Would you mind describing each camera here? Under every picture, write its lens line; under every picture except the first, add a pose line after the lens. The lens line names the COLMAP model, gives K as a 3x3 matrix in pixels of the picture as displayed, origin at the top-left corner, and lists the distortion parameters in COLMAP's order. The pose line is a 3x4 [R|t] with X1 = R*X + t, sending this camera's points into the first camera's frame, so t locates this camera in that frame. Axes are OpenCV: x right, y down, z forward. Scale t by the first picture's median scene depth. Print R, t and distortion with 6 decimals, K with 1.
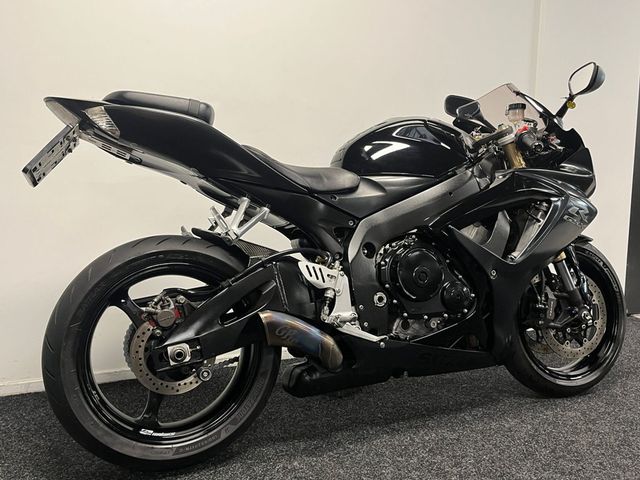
lens RADIAL K [[533.3, 0, 320.0], [0, 533.3, 240.0], [0, 0, 1]] dist [0.045786, -0.003475]
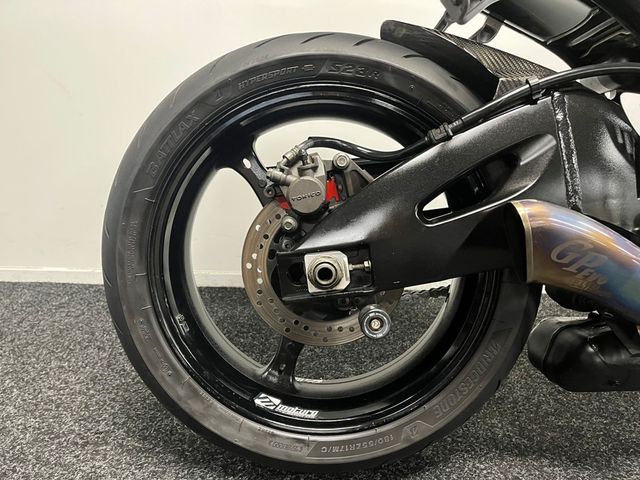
lens RADIAL K [[485.2, 0, 320.0], [0, 485.2, 240.0], [0, 0, 1]] dist [0.068750, -0.110642]
pose [[0.917806, 0.117867, -0.379129, -0.100579], [-0.054605, 0.983316, 0.173514, 0.102336], [0.393256, -0.138550, 0.908930, 0.567086]]
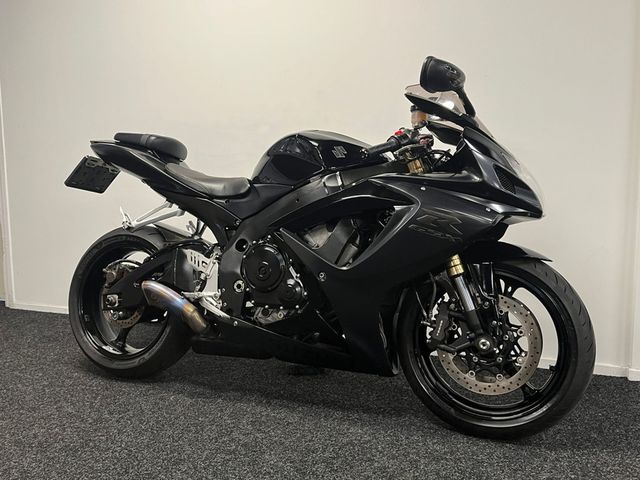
lens RADIAL K [[533.3, 0, 320.0], [0, 533.3, 240.0], [0, 0, 1]] dist [0.045786, -0.003475]
pose [[0.727635, 0.061487, -0.683203, 1.118749], [-0.059633, 0.997874, 0.026295, -0.037838], [0.683367, 0.021608, 0.729755, 0.254620]]
